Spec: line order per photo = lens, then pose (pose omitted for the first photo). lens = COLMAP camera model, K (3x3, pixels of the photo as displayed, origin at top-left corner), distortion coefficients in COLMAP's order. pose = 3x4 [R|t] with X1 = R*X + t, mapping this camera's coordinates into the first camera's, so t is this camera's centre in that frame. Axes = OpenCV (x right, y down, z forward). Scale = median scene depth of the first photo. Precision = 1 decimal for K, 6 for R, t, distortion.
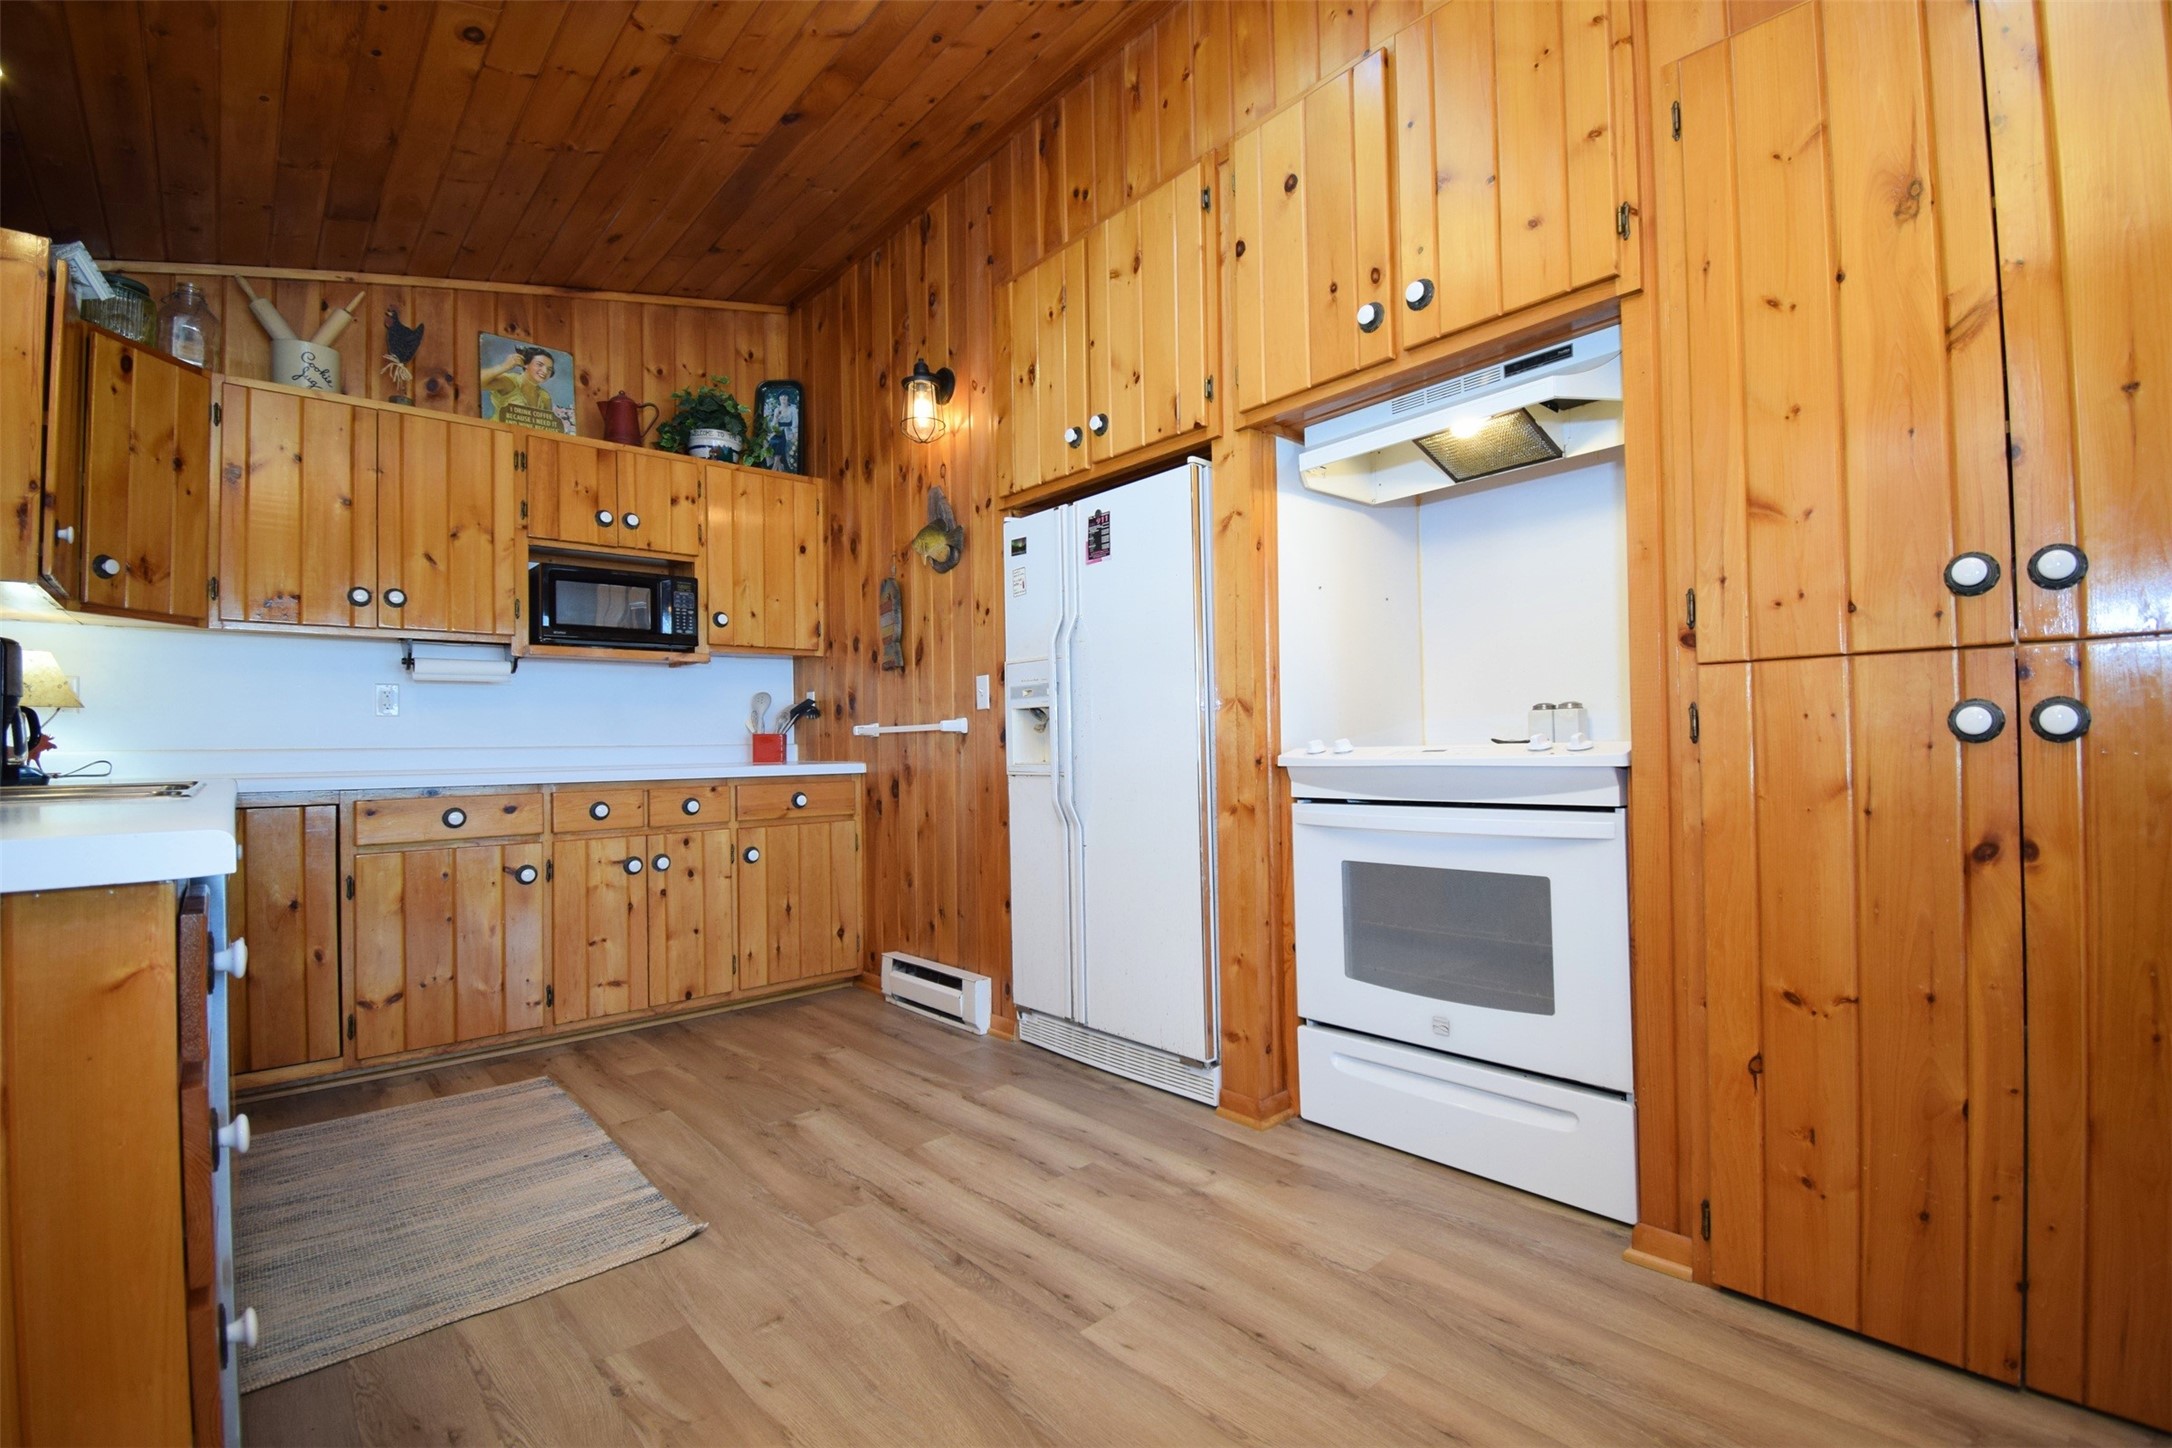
lens RADIAL K [[954.0, 0, 1091.6], [0, 954.0, 732.3], [0, 0, 1]] dist [0.024268, -0.028950]
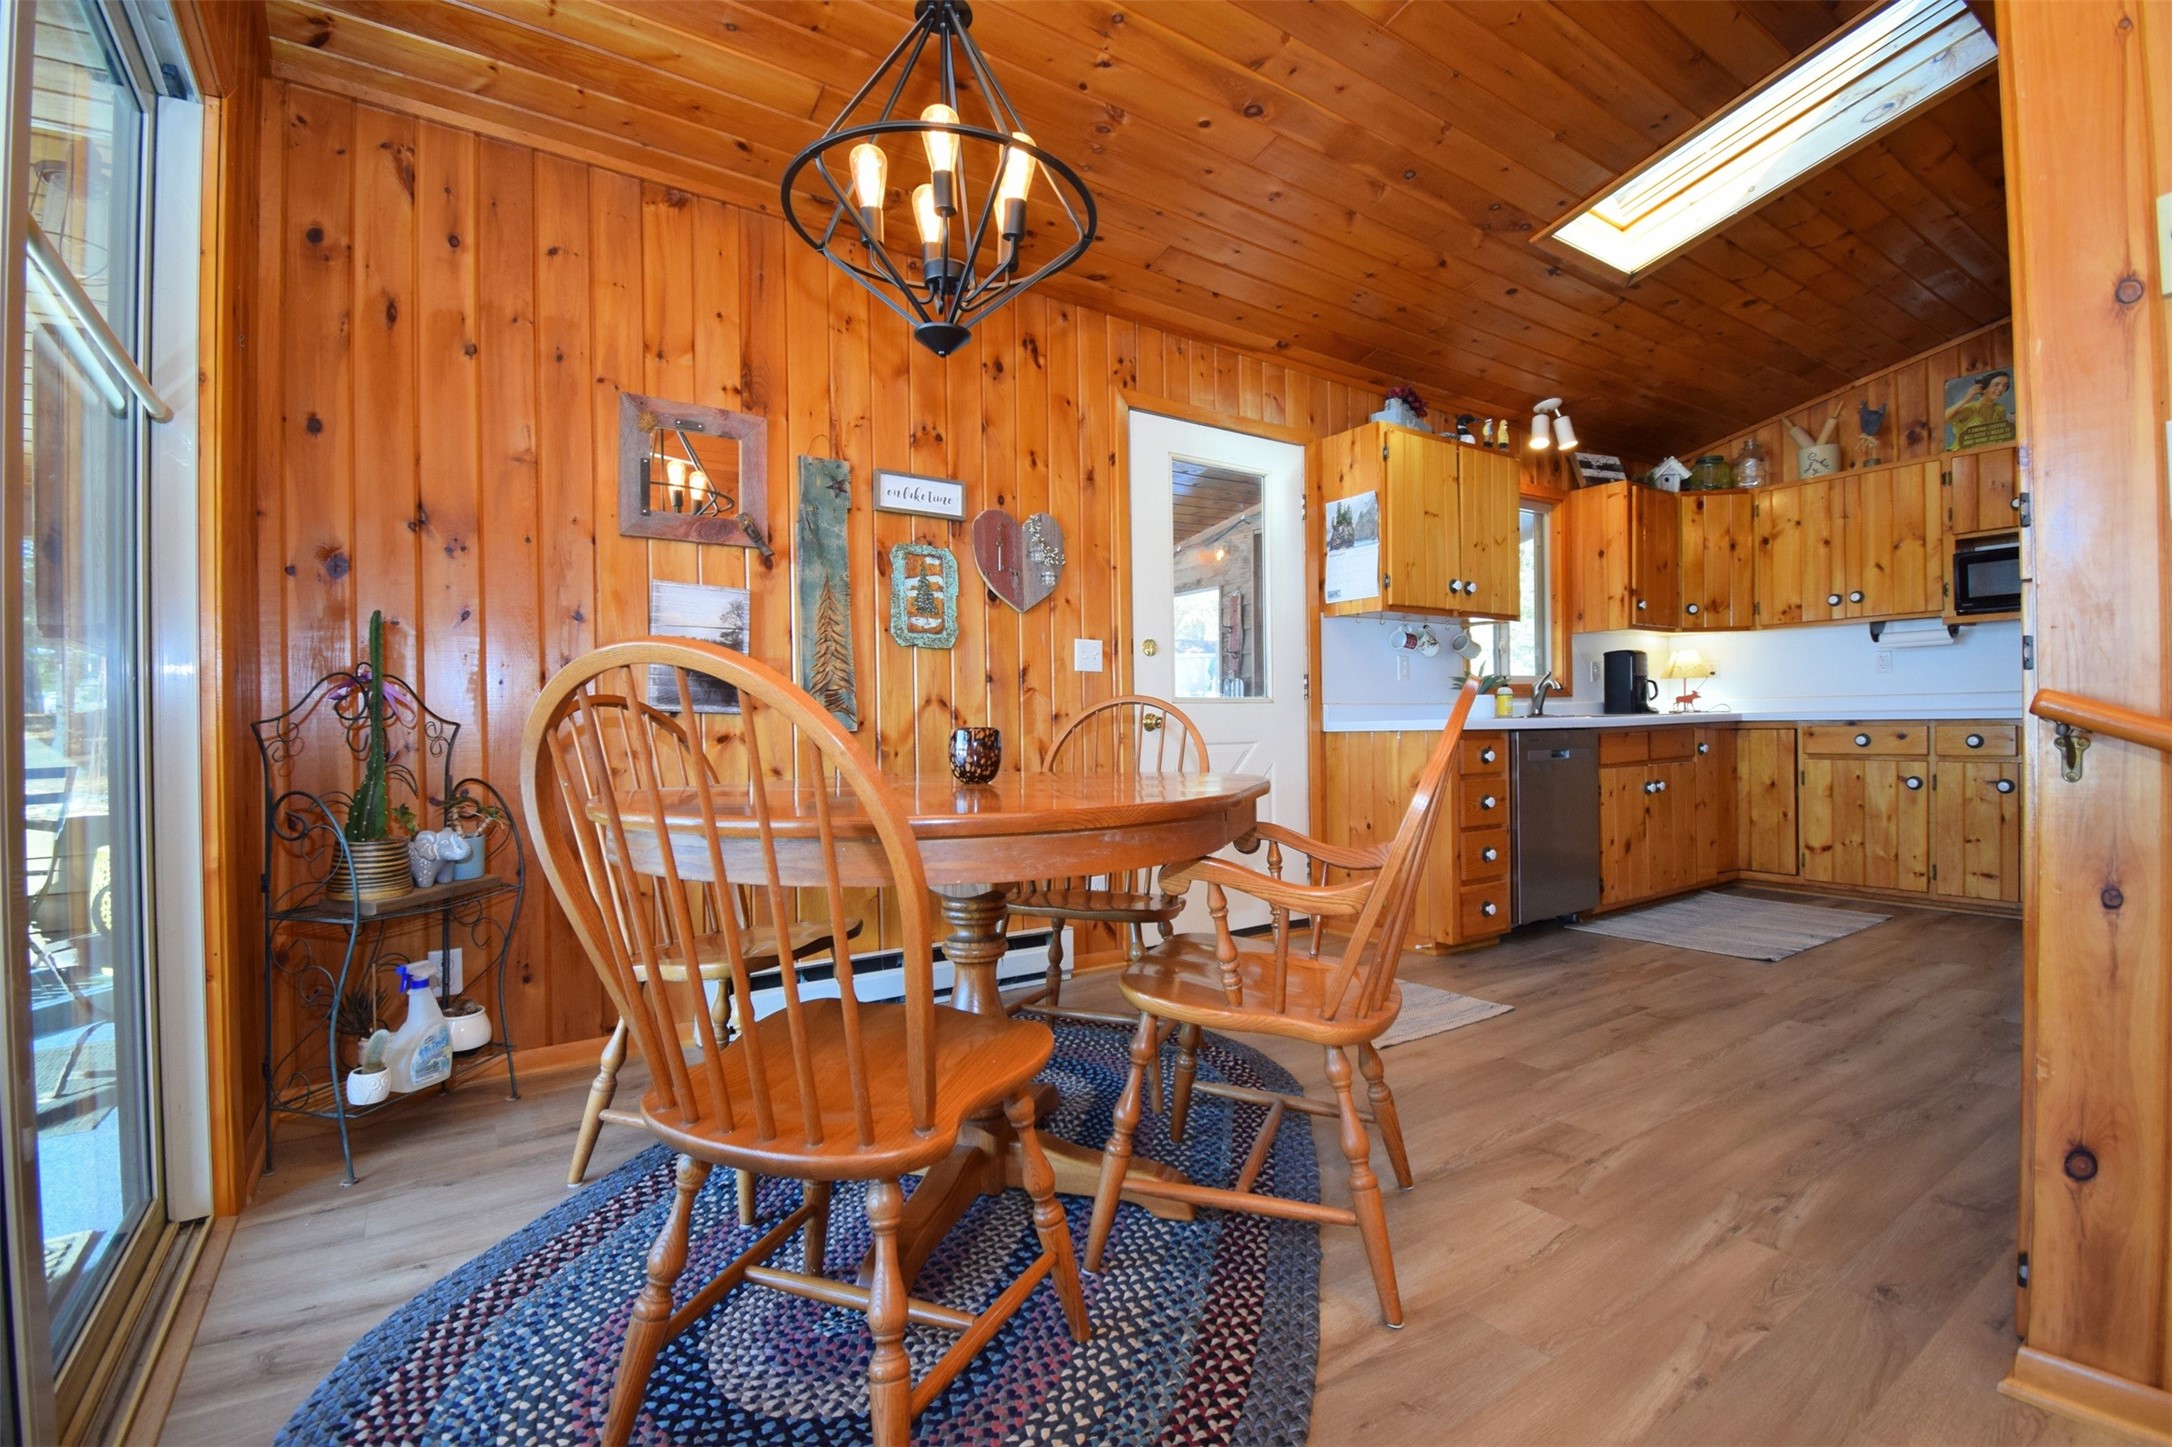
lens RADIAL K [[966.1, 0, 1092.7], [0, 966.1, 730.3], [0, 0, 1]] dist [0.026706, -0.029980]
pose [[-0.127813, 0.024512, -0.991495, 1.090174], [0.032524, 0.999260, 0.020511, 0.001626], [0.991265, -0.029626, -0.128515, -0.022853]]
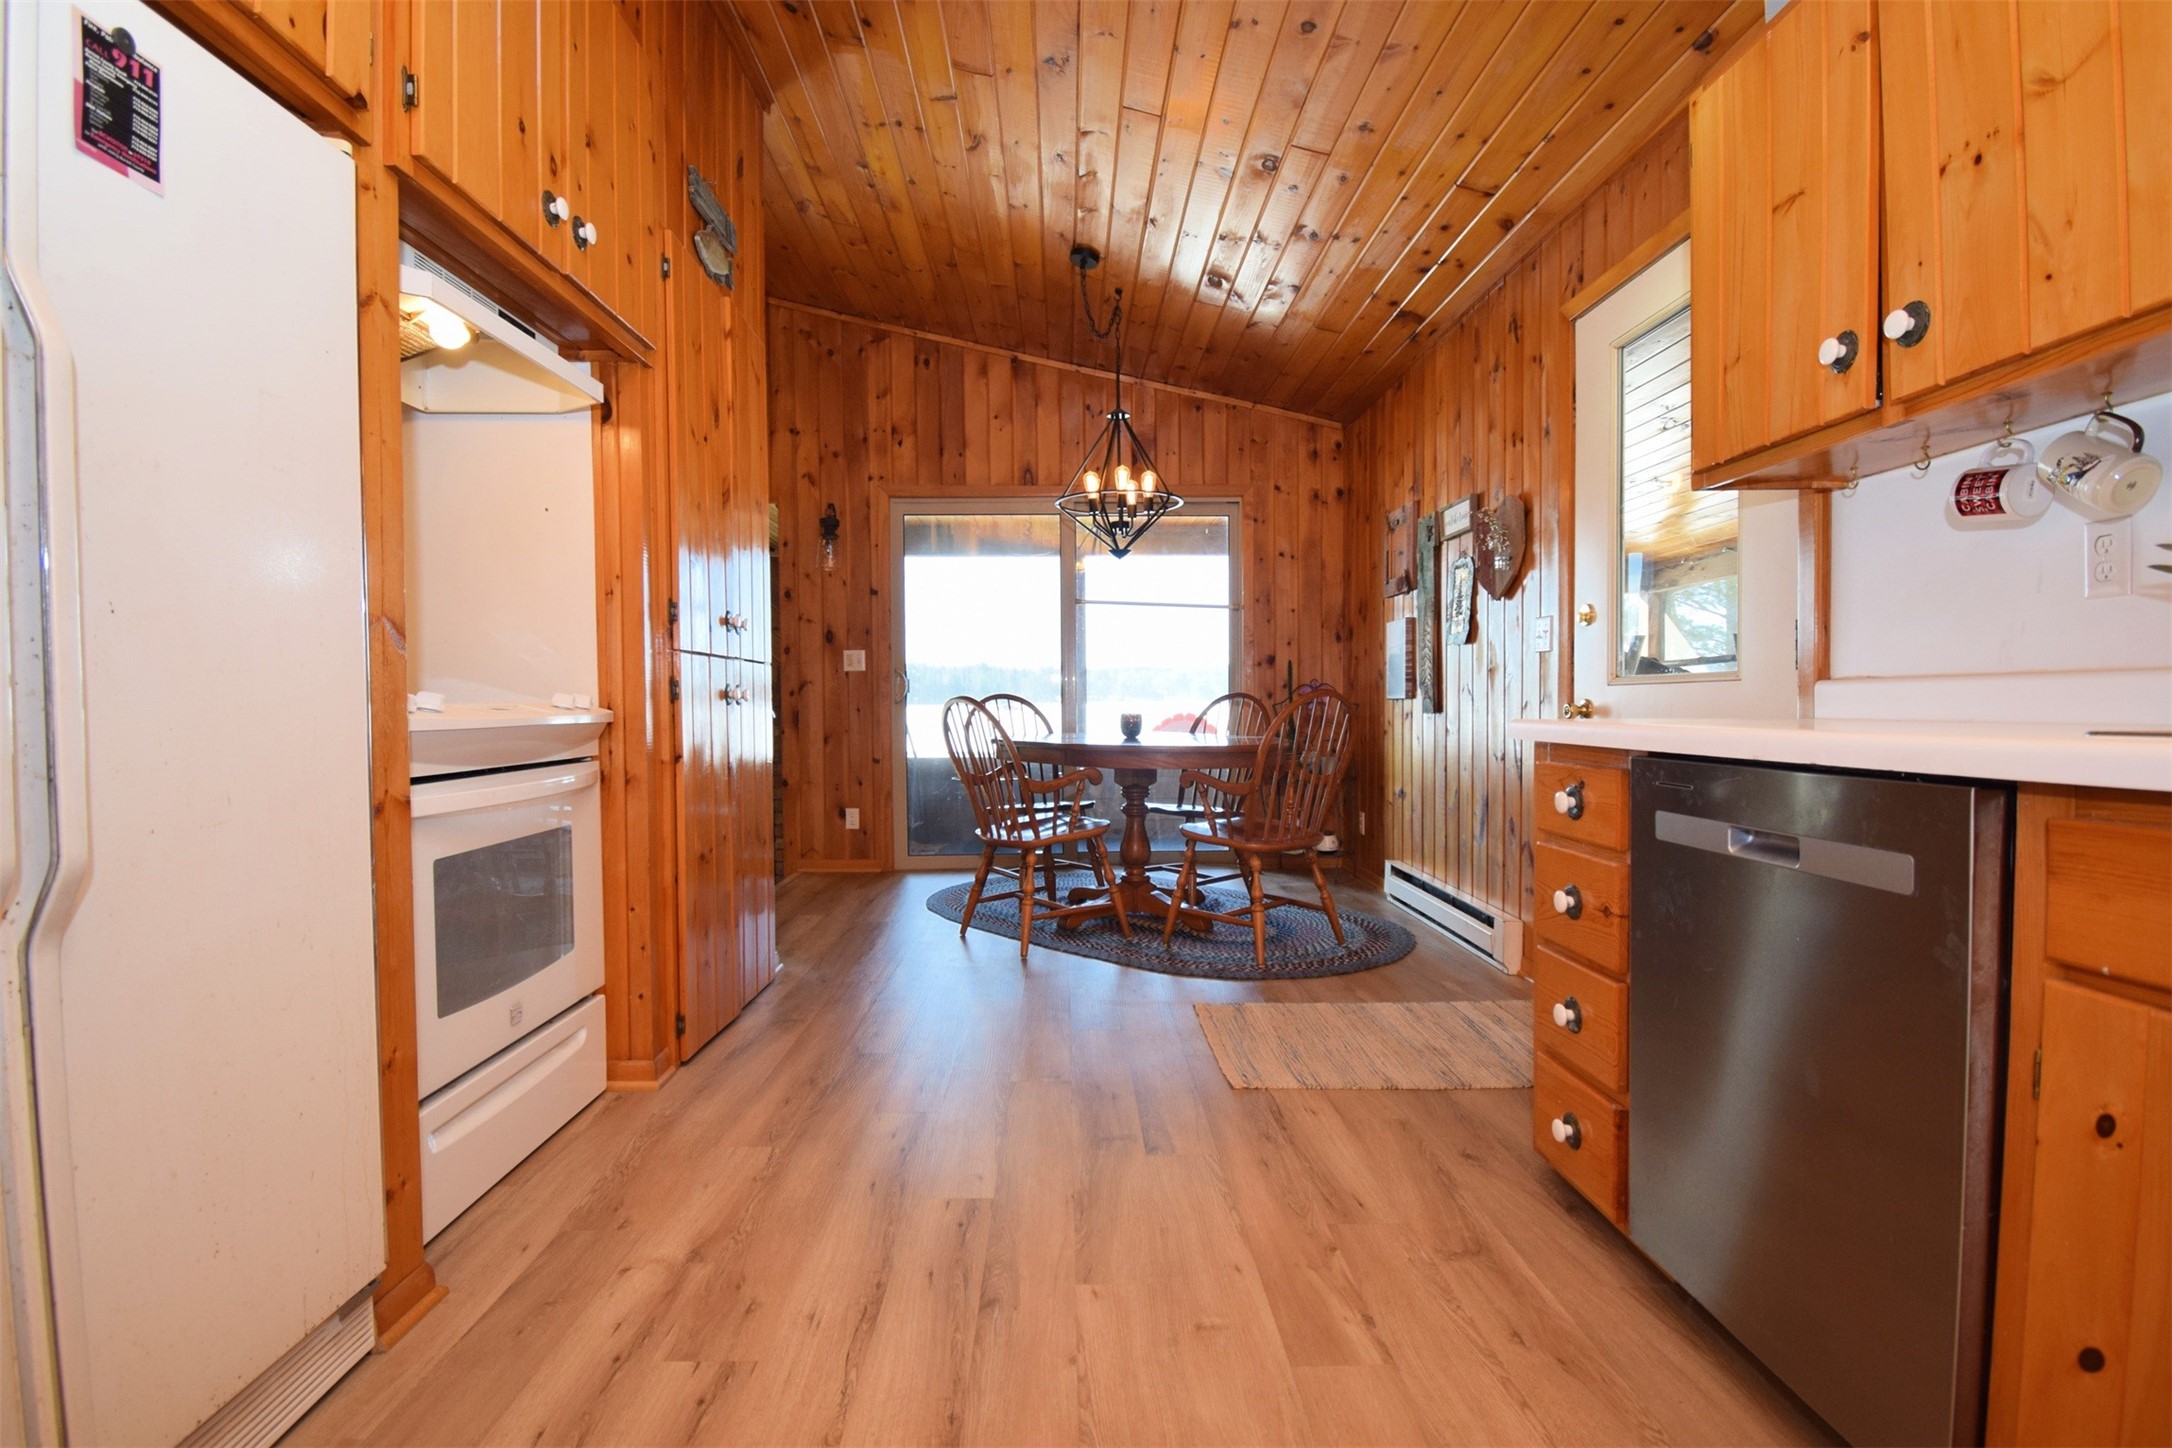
lens RADIAL K [[992.8, 0, 1089.5], [0, 992.8, 730.8], [0, 0, 1]] dist [0.024474, -0.027290]
pose [[-0.762905, 0.006036, 0.646483, -0.495972], [0.010809, 0.999936, 0.003419, 0.032164], [-0.646421, 0.009596, -0.762921, 1.030759]]
